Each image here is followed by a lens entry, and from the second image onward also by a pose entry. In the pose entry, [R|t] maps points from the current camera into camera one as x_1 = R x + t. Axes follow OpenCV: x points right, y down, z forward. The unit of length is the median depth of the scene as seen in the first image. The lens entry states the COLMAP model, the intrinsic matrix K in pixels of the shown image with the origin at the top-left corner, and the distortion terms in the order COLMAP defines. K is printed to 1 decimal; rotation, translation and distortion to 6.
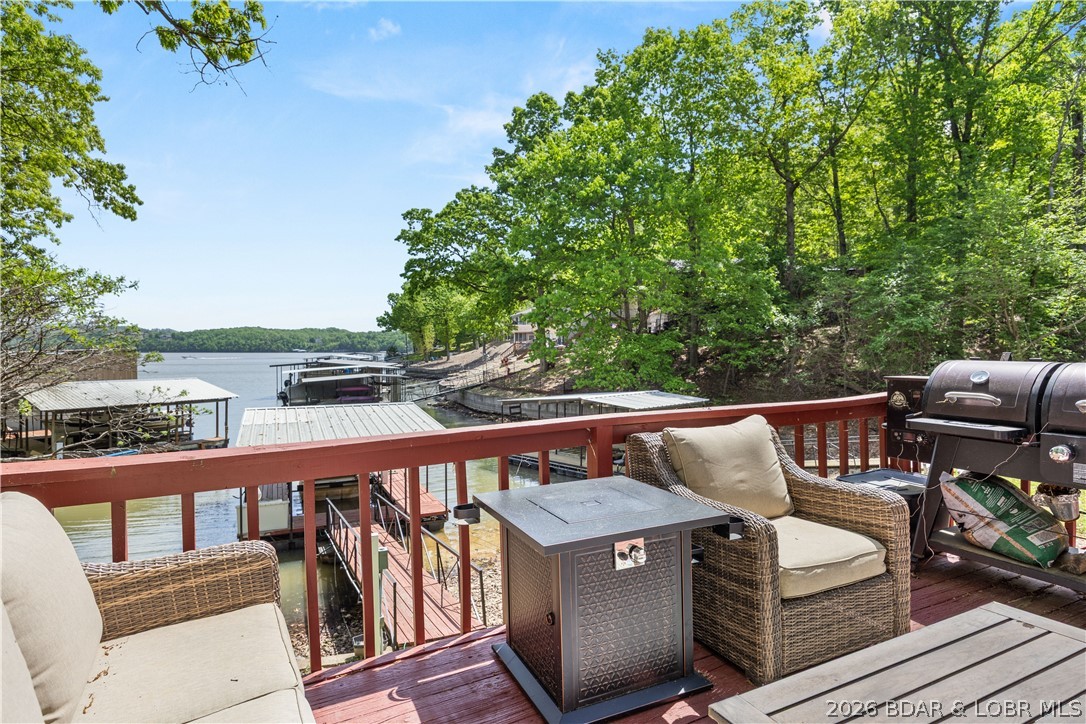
lens RADIAL K [[599.1, 0, 552.3], [0, 599.1, 359.4], [0, 0, 1]] dist [0.008754, -0.002752]
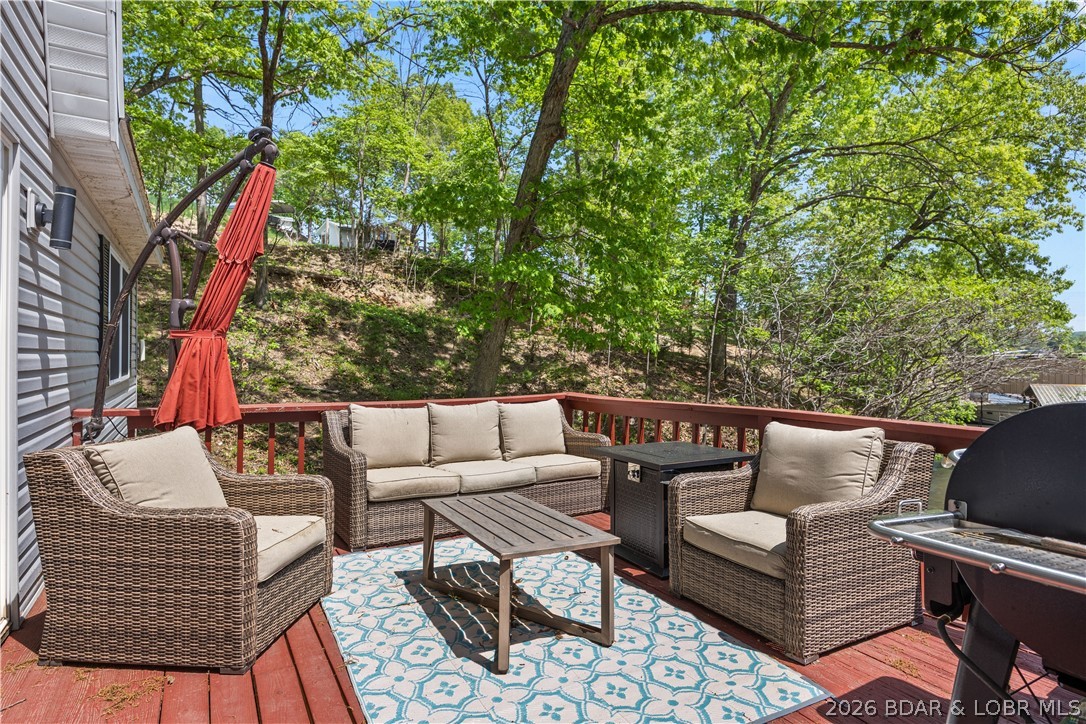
lens RADIAL K [[599.1, 0, 541.1], [0, 599.1, 358.3], [0, 0, 1]] dist [0.008754, -0.002752]
pose [[0.034017, 0.013333, -0.999332, 0.103913], [-0.017157, 0.999771, 0.012755, -0.001553], [0.999274, 0.016712, 0.034238, 0.037325]]
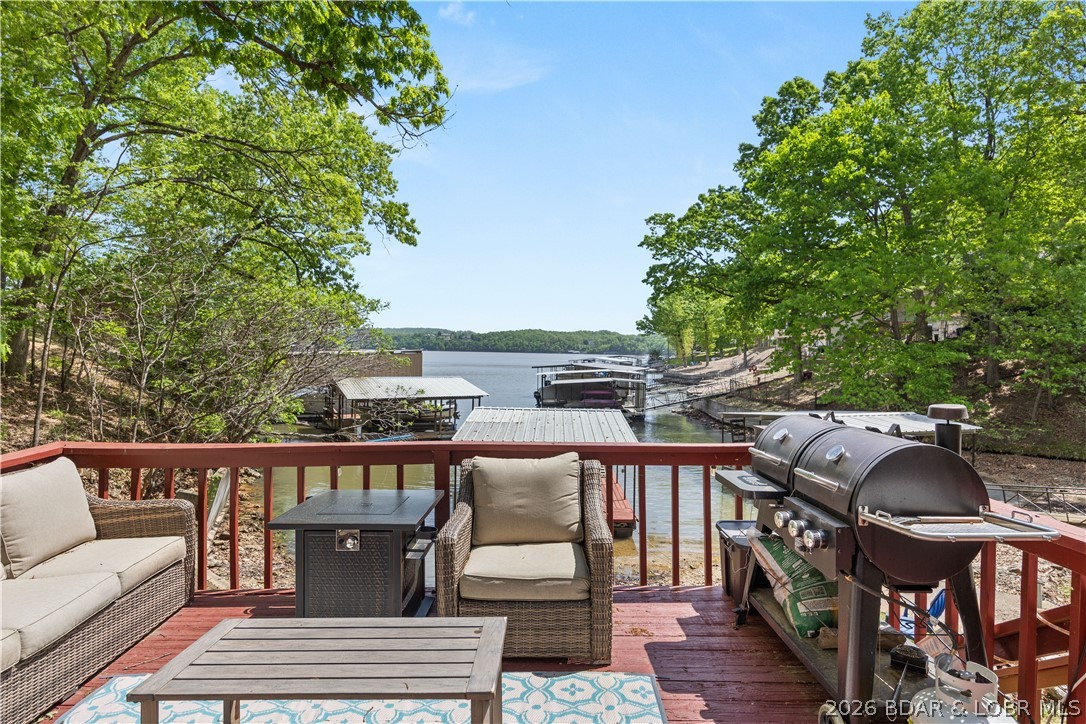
lens RADIAL K [[623.7, 0, 546.7], [0, 623.7, 351.1], [0, 0, 1]] dist [-0.013223, 0.003053]
pose [[0.896617, 0.017521, -0.442460, 0.067557], [-0.025415, 0.999606, -0.011918, -0.006972], [0.442077, 0.021931, 0.896709, -0.007220]]
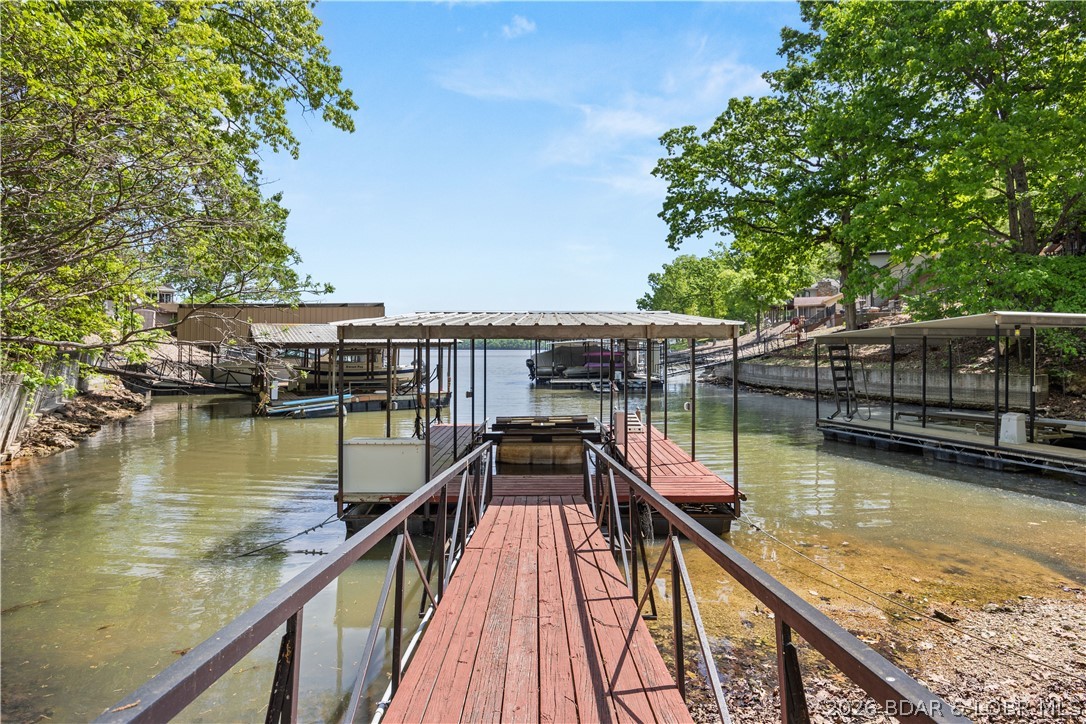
lens RADIAL K [[575.1, 0, 545.9], [0, 575.1, 359.4], [0, 0, 1]] dist [0.002853, 0.000785]
pose [[0.899695, -0.004019, -0.436500, -0.050008], [-0.002522, 0.999893, -0.014405, 0.067398], [0.436511, 0.014061, 0.899589, 0.233308]]
